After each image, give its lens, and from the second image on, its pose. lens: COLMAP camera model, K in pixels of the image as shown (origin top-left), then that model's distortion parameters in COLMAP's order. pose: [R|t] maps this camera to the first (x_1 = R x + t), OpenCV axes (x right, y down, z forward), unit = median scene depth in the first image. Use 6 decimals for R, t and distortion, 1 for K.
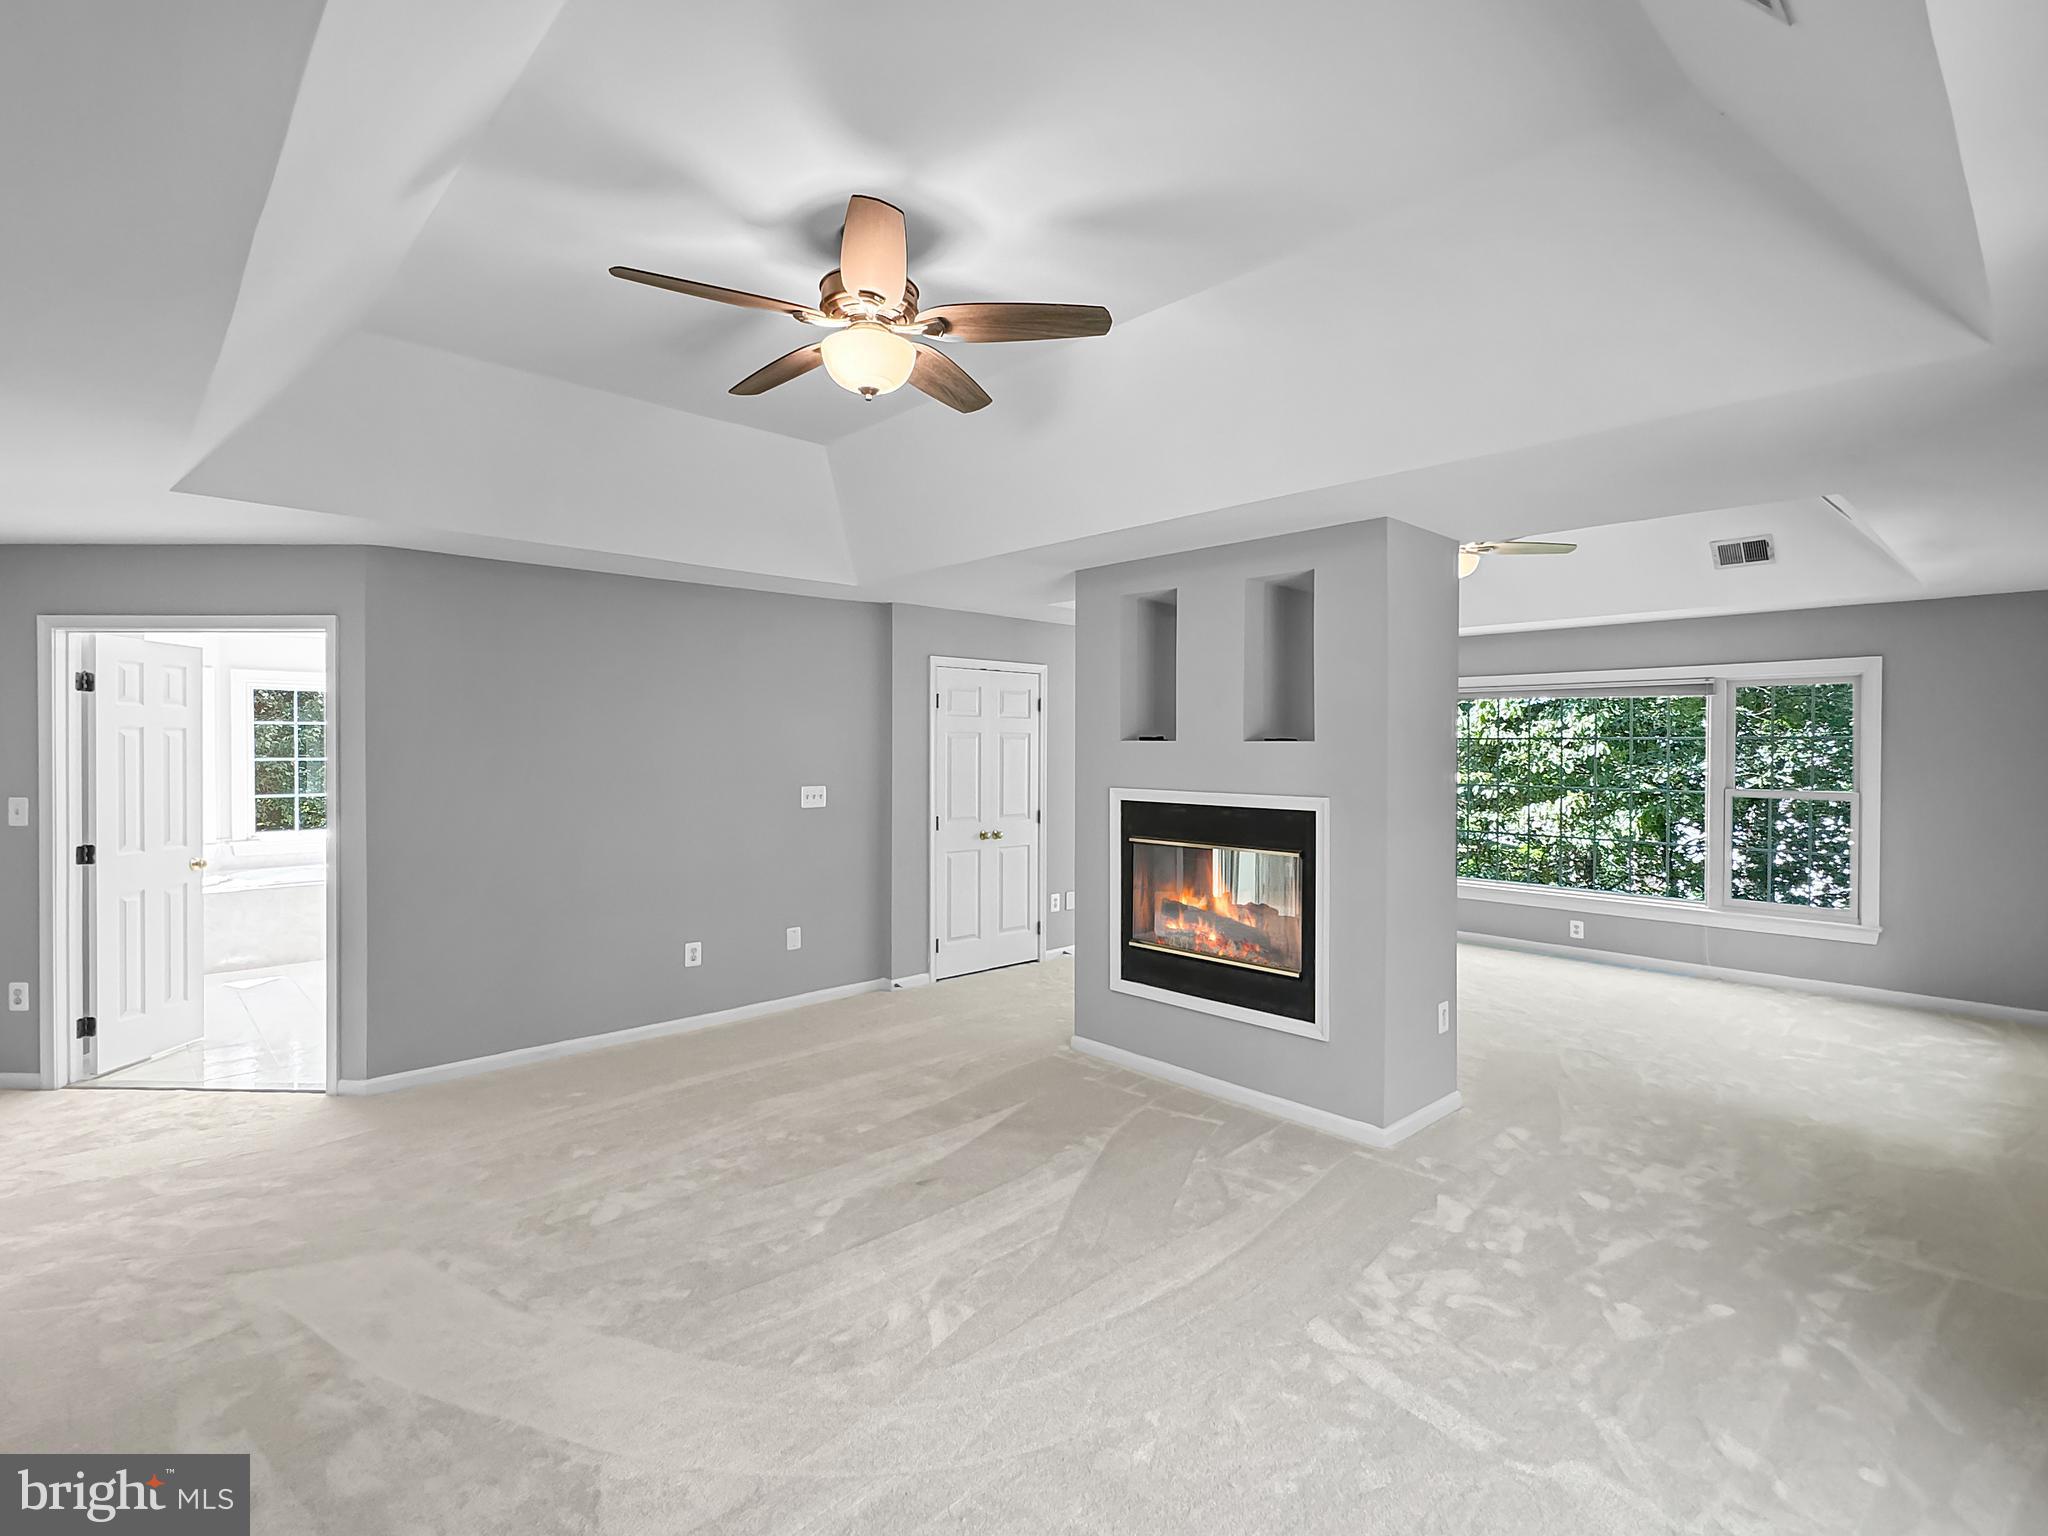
lens RADIAL K [[978.0, 0, 1019.5], [0, 978.0, 751.3], [0, 0, 1]] dist [-0.001106, 0.000007]
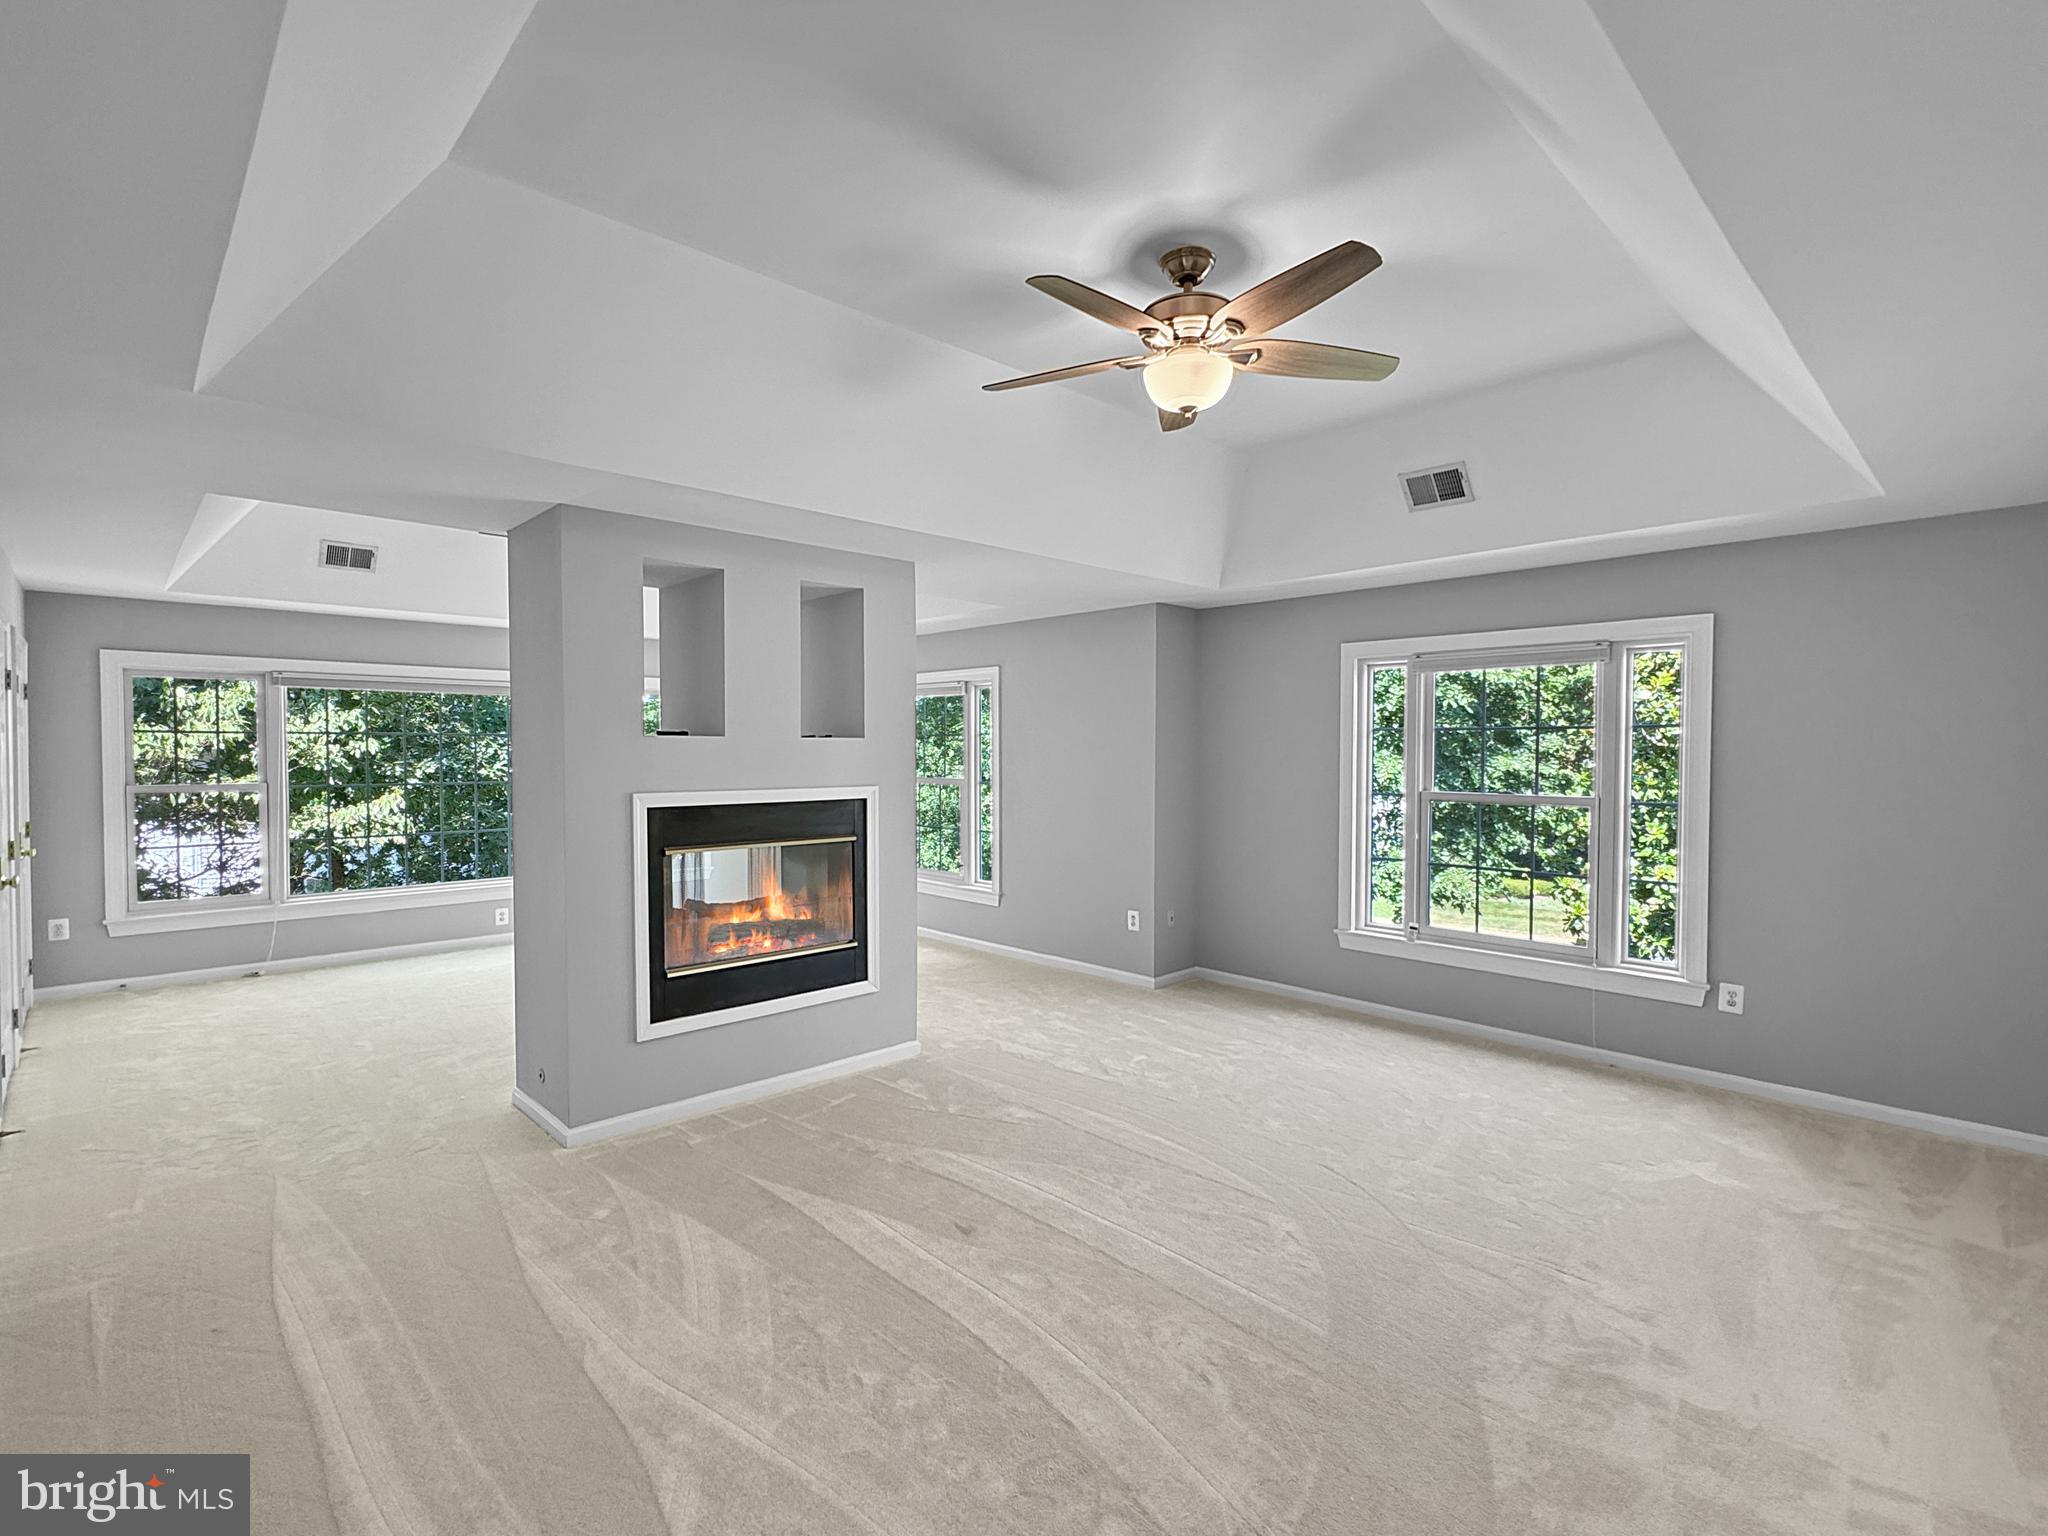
lens RADIAL K [[966.9, 0, 1024.0], [0, 966.9, 768.0], [0, 0, 1]] dist [0.000895, 0.000157]
pose [[-0.007456, -0.025381, 0.999650, -0.794529], [0.004714, 0.999666, 0.025416, -0.002717], [-0.999961, 0.004902, -0.007334, 0.774363]]
